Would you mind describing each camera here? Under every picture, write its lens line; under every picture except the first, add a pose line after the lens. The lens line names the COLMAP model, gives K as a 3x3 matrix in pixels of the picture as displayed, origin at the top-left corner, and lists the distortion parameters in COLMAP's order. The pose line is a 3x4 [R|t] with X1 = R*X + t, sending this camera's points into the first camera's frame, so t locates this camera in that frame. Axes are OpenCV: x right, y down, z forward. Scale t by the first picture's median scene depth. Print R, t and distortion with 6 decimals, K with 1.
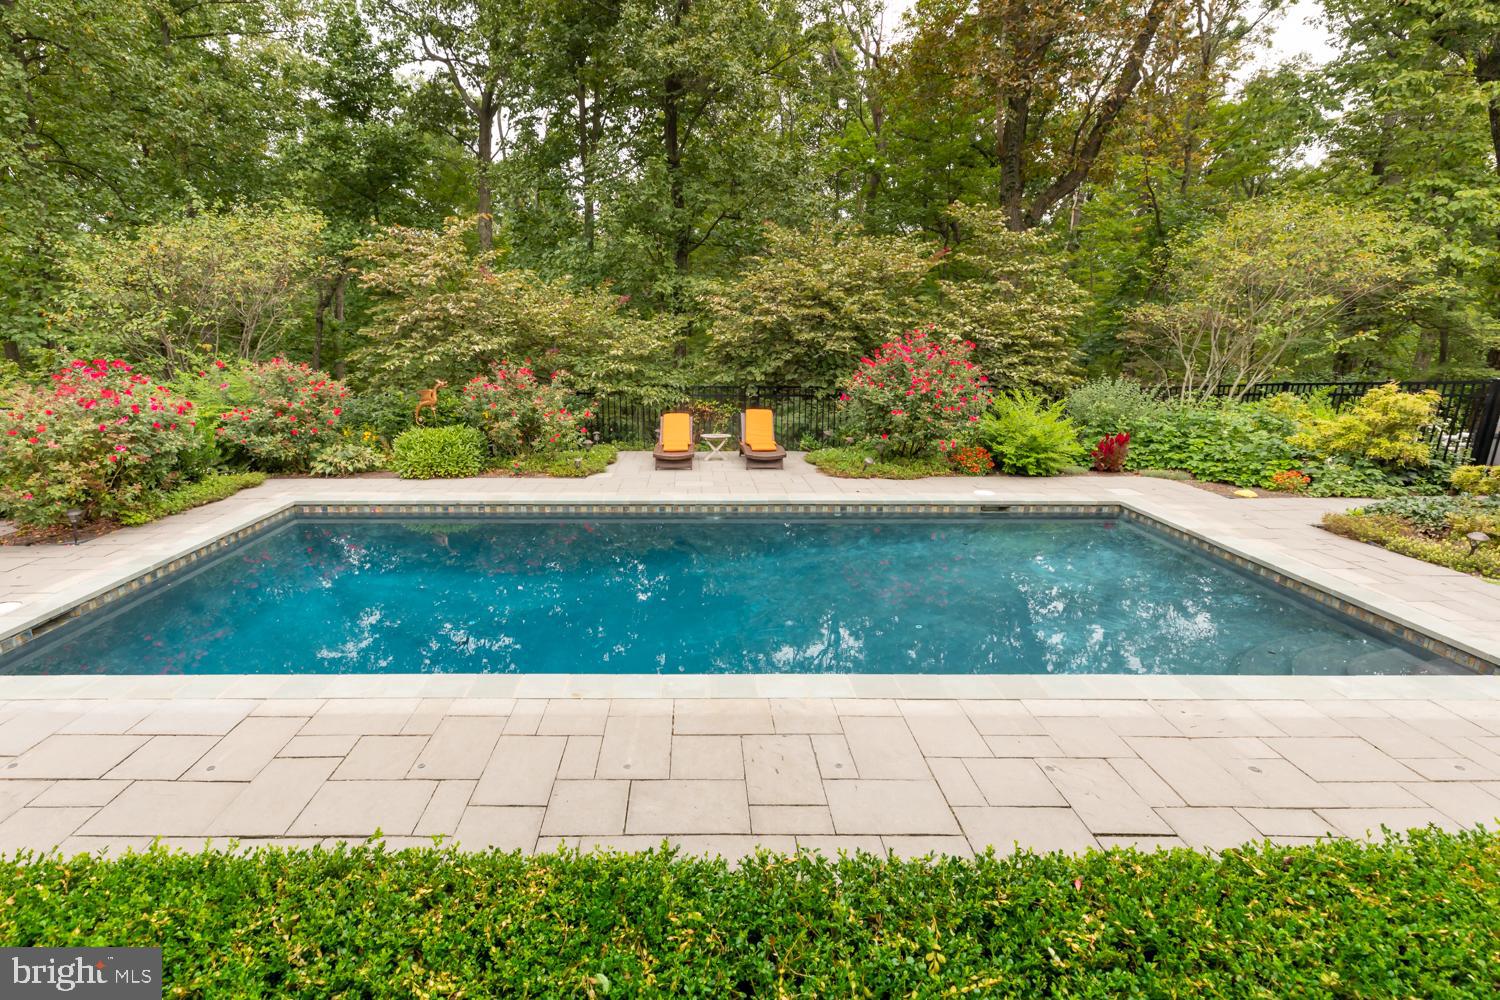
lens RADIAL K [[718.2, 0, 742.6], [0, 718.2, 503.4], [0, 0, 1]] dist [-0.001508, 0.000384]
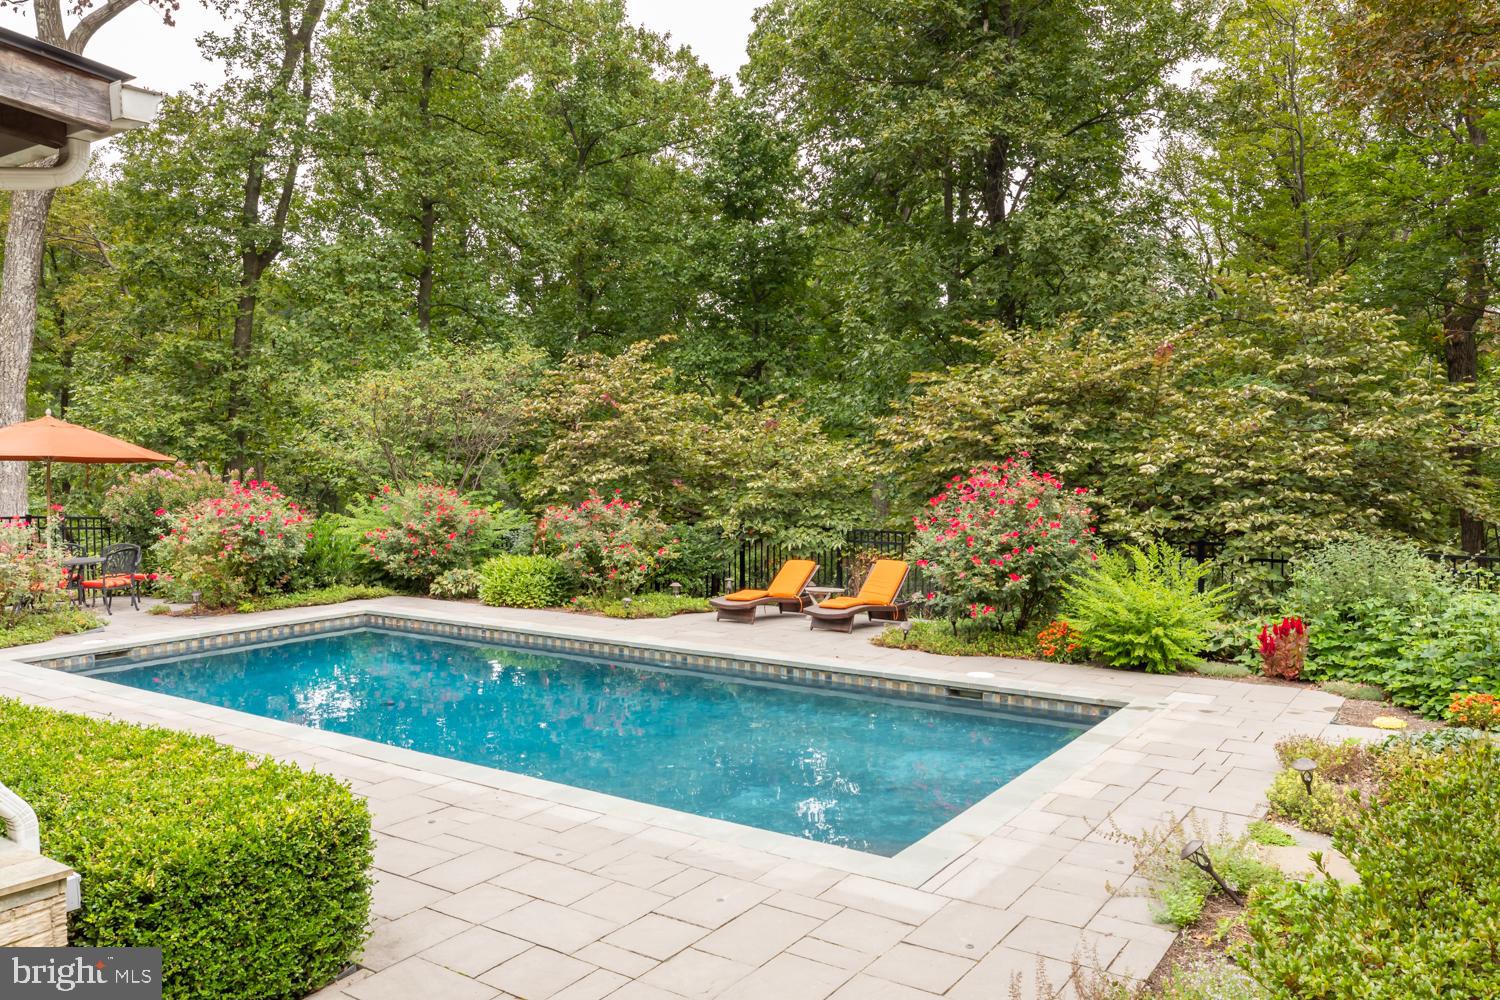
lens RADIAL K [[1170.9, 0, 749.3], [0, 1170.9, 500.4], [0, 0, 1]] dist [-0.001863, -0.000258]
pose [[0.814890, 0.021018, -0.579235, 0.747395], [-0.138118, 0.977596, -0.158838, 0.030072], [0.562919, 0.209438, 0.799536, -0.114693]]
